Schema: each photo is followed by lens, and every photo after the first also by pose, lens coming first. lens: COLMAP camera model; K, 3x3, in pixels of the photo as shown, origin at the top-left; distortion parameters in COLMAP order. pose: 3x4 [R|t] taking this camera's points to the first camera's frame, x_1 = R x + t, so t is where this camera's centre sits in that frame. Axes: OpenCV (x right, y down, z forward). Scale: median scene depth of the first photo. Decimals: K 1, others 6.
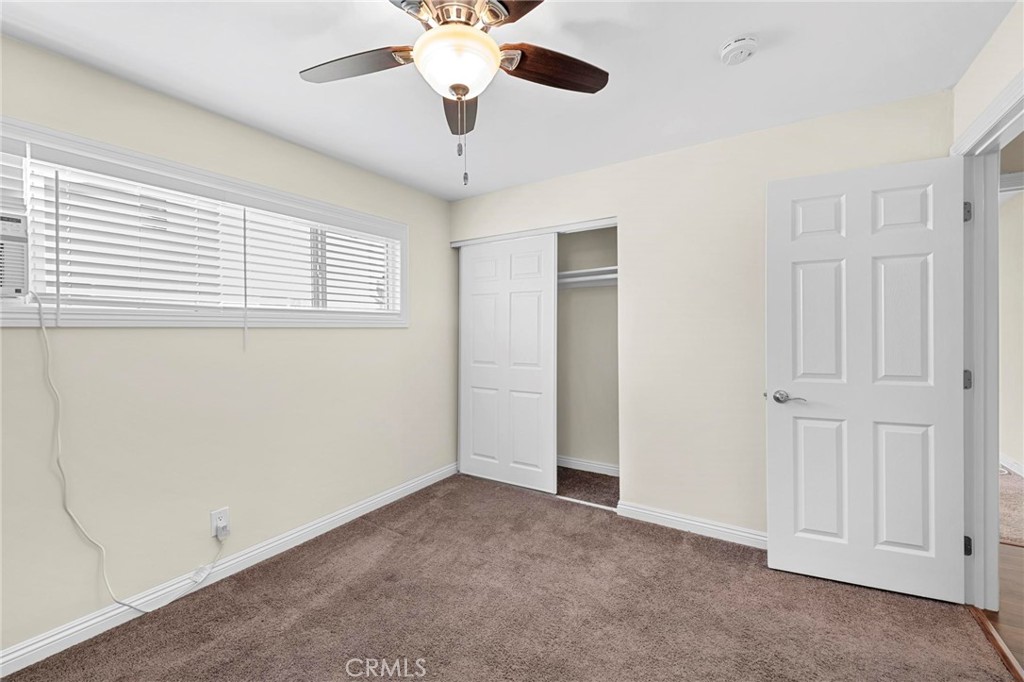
lens RADIAL K [[407.9, 0, 512.0], [0, 407.9, 331.9], [0, 0, 1]] dist [0.007167, -0.006060]
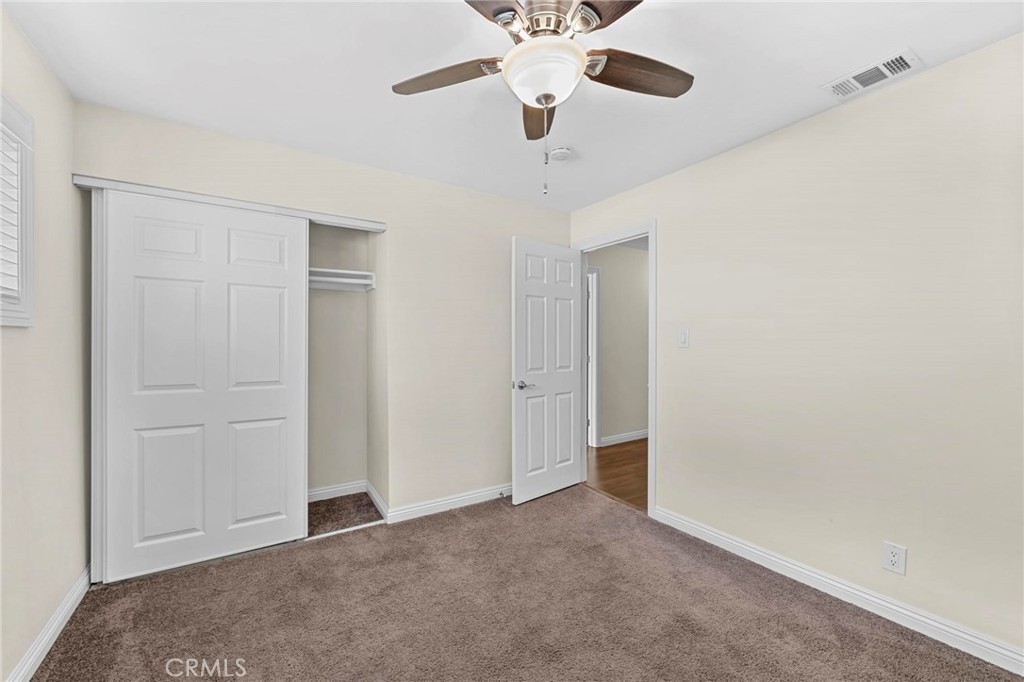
lens RADIAL K [[408.8, 0, 516.2], [0, 408.8, 341.1], [0, 0, 1]] dist [-0.000197, -0.005836]
pose [[0.415536, 0.009960, 0.909522, -0.576779], [-0.002549, 0.999949, -0.009786, 0.012192], [-0.909573, 0.001748, 0.415540, 0.339439]]
